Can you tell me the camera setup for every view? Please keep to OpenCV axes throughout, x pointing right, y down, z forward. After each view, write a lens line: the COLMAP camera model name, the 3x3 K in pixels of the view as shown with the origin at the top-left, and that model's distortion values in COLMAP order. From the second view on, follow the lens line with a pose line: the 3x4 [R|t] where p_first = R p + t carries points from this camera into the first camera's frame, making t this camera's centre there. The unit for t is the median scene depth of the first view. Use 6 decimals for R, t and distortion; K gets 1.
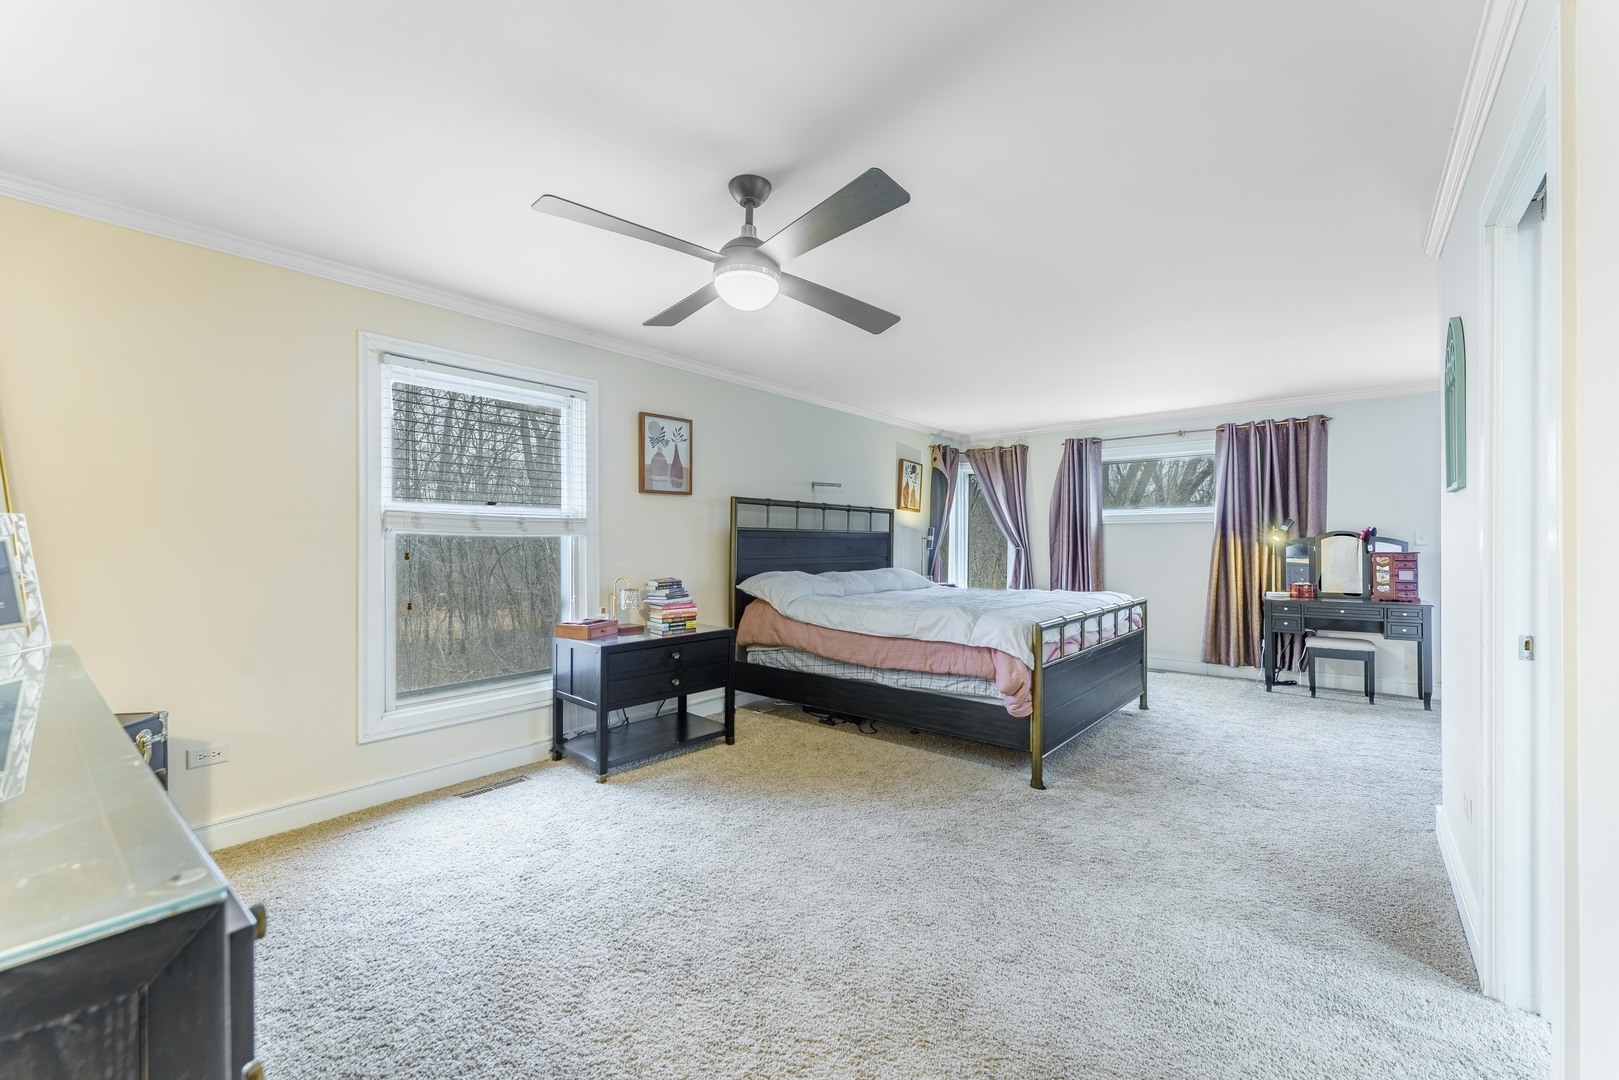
lens RADIAL K [[656.1, 0, 809.5], [0, 656.1, 540.0], [0, 0, 1]] dist [0.000201, -0.000245]
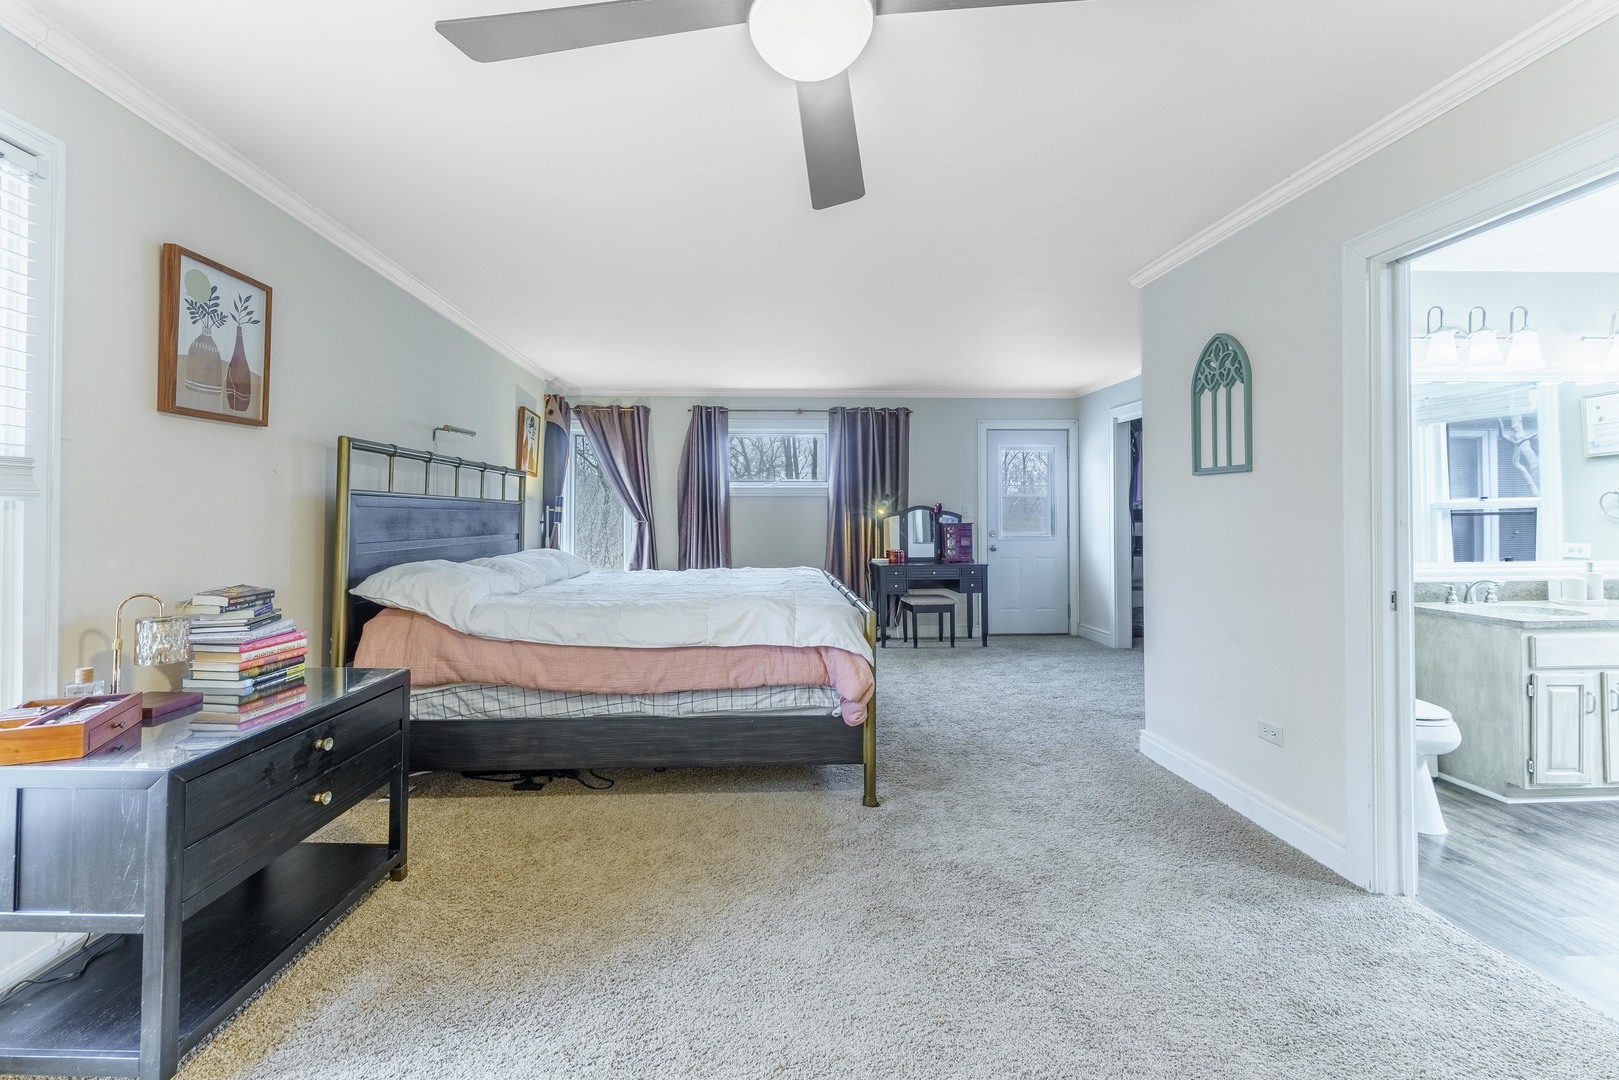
lens RADIAL K [[666.8, 0, 792.3], [0, 666.8, 499.0], [0, 0, 1]] dist [0.001524, 0.000017]
pose [[0.738468, 0.016544, 0.674086, -0.243851], [-0.003601, 0.999781, -0.020592, -0.000004], [-0.674279, 0.012779, 0.738366, 0.329780]]
